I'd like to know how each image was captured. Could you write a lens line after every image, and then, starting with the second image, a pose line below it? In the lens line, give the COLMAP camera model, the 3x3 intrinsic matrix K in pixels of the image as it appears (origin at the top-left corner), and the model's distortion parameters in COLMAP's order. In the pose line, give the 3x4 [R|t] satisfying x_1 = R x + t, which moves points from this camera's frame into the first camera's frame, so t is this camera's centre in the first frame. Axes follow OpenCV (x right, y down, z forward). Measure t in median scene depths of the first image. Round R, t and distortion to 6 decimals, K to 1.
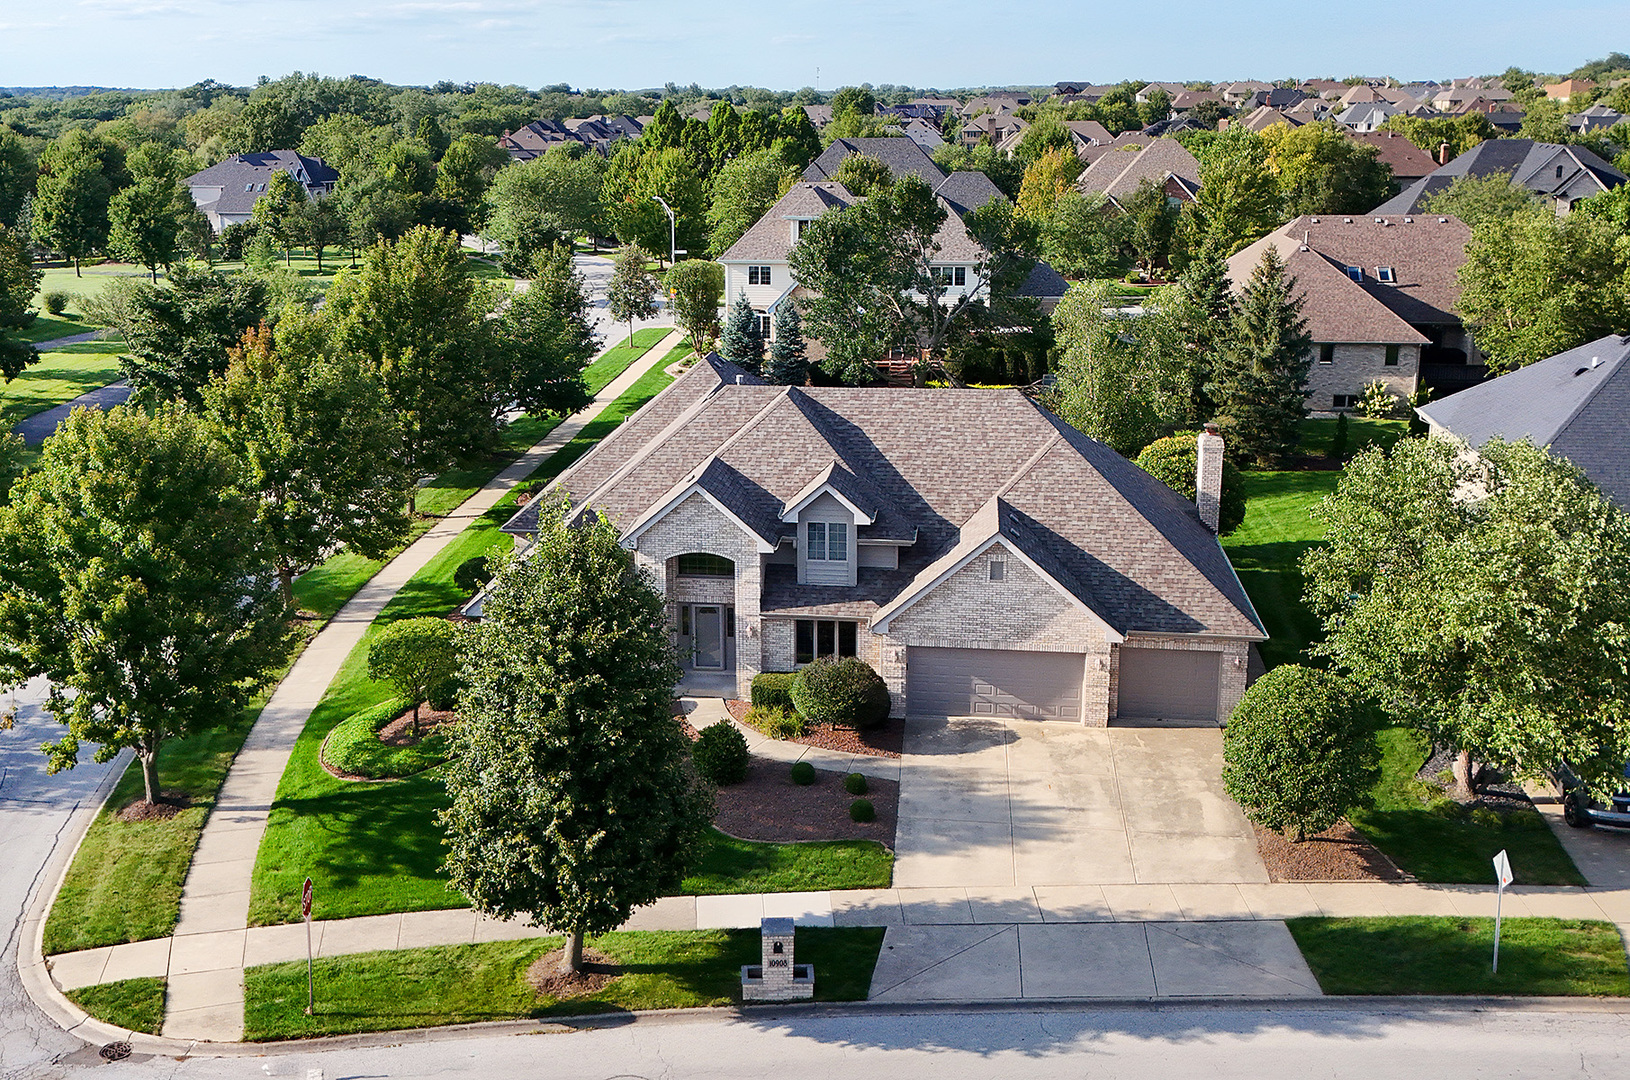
lens RADIAL K [[1264.2, 0, 815.0], [0, 1264.2, 540.0], [0, 0, 1]] dist [0.030524, -0.006331]
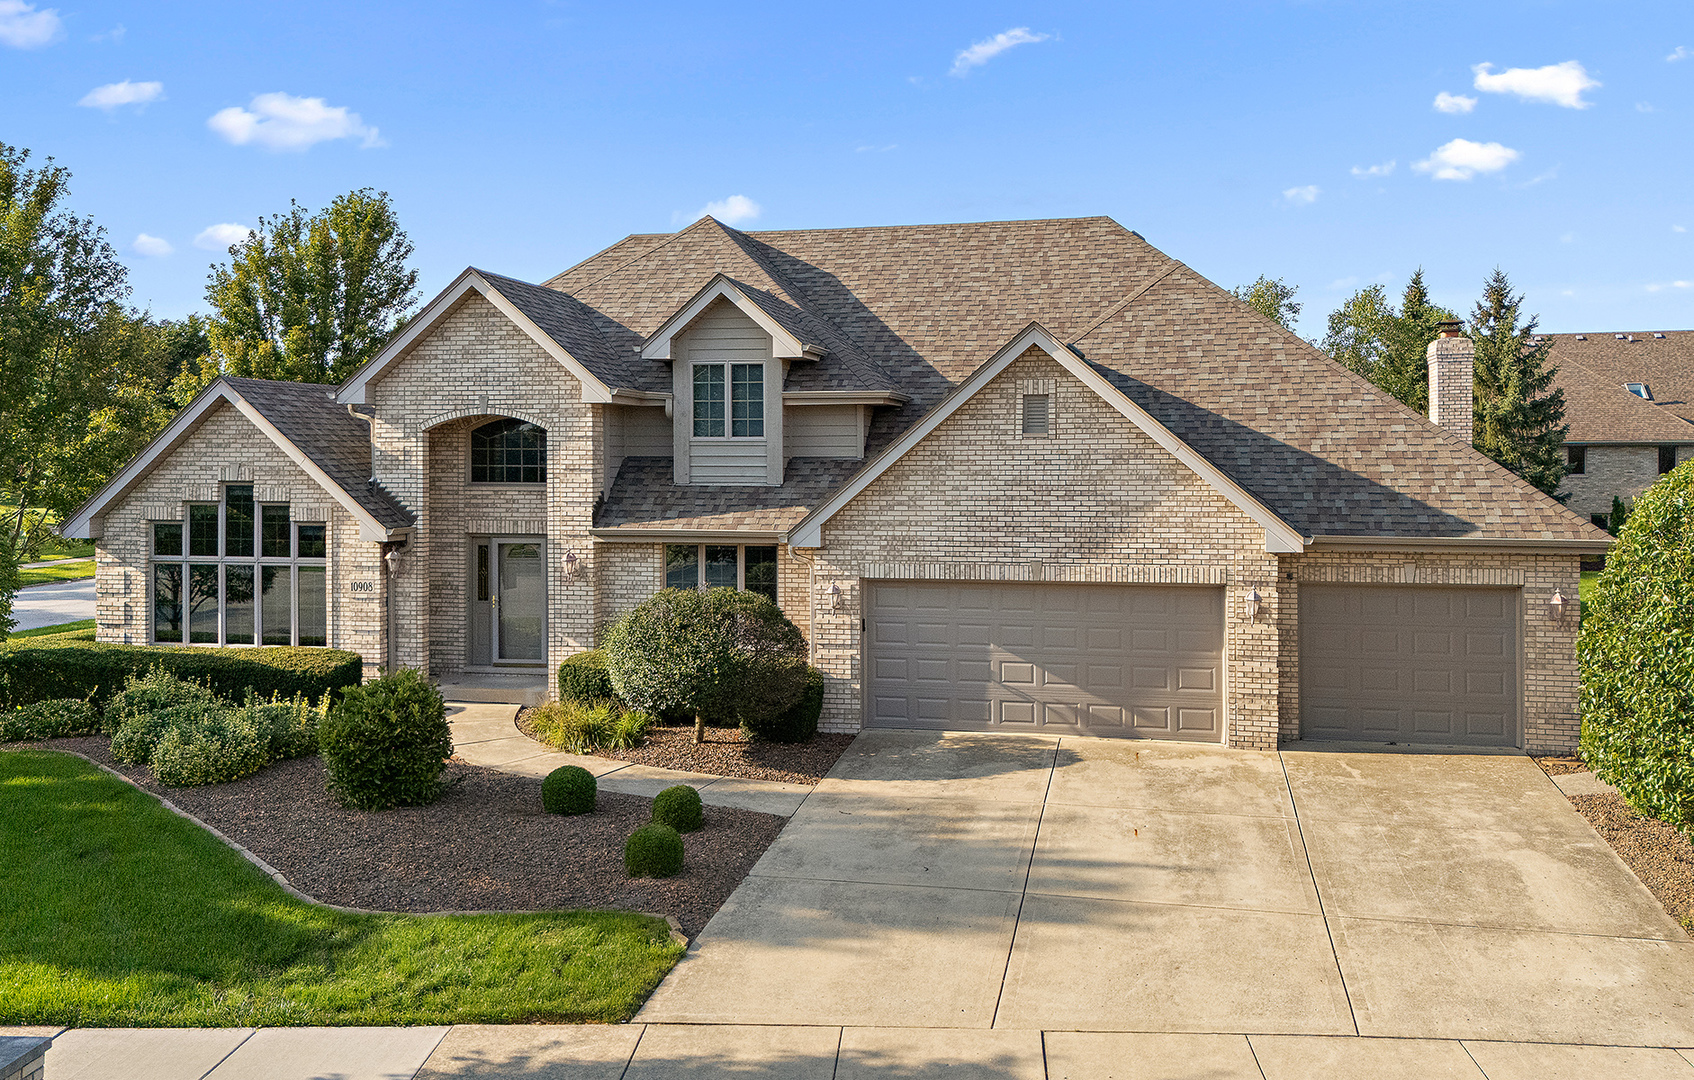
lens RADIAL K [[1292.2, 0, 902.9], [0, 1292.2, 539.4], [0, 0, 1]] dist [0.058045, -0.044139]
pose [[0.997489, 0.008684, -0.070292, 0.125879], [-0.022962, 0.978499, -0.204969, 0.173883], [0.067001, 0.206068, 0.976241, 0.507031]]
